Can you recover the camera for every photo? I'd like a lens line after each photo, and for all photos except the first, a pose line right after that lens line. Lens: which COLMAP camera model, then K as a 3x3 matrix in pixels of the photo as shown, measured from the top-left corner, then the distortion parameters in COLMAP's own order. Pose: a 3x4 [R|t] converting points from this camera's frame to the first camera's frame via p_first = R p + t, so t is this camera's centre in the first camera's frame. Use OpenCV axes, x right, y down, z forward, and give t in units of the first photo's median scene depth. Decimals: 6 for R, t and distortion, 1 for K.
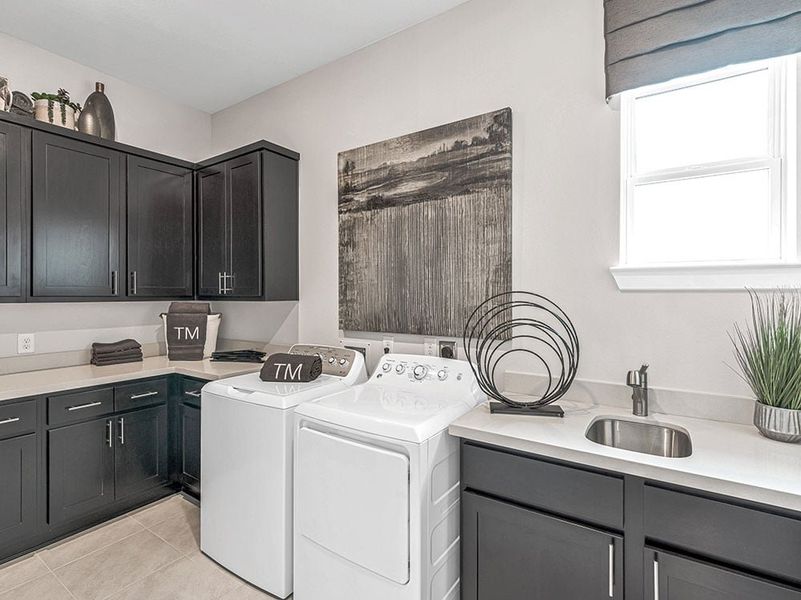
lens RADIAL K [[397.9, 0, 399.8], [0, 397.9, 296.8], [0, 0, 1]] dist [-0.000026, -0.000565]
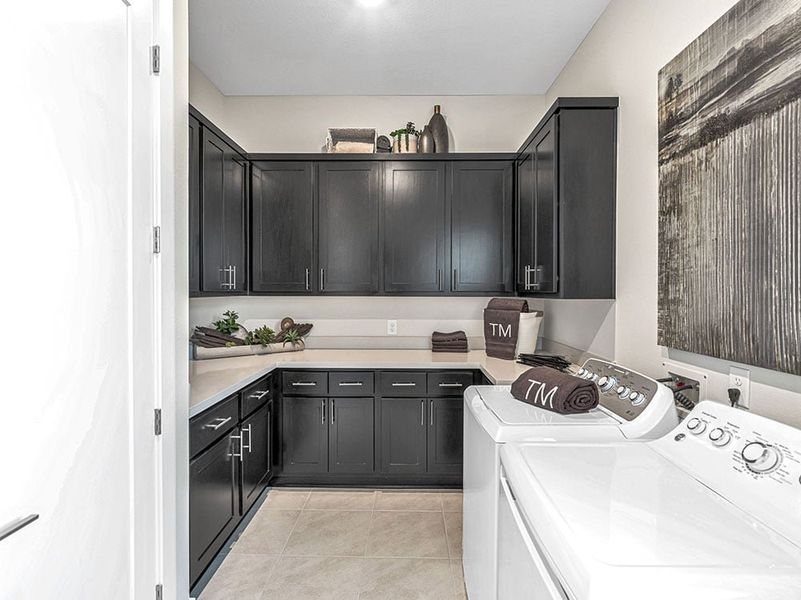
lens RADIAL K [[397.9, 0, 399.8], [0, 397.9, 296.8], [0, 0, 1]] dist [-0.000026, -0.000565]
pose [[0.542599, 0.015676, -0.839845, 0.166958], [-0.007336, 0.999876, 0.013923, -0.002269], [0.839960, -0.001394, 0.542647, 0.303681]]
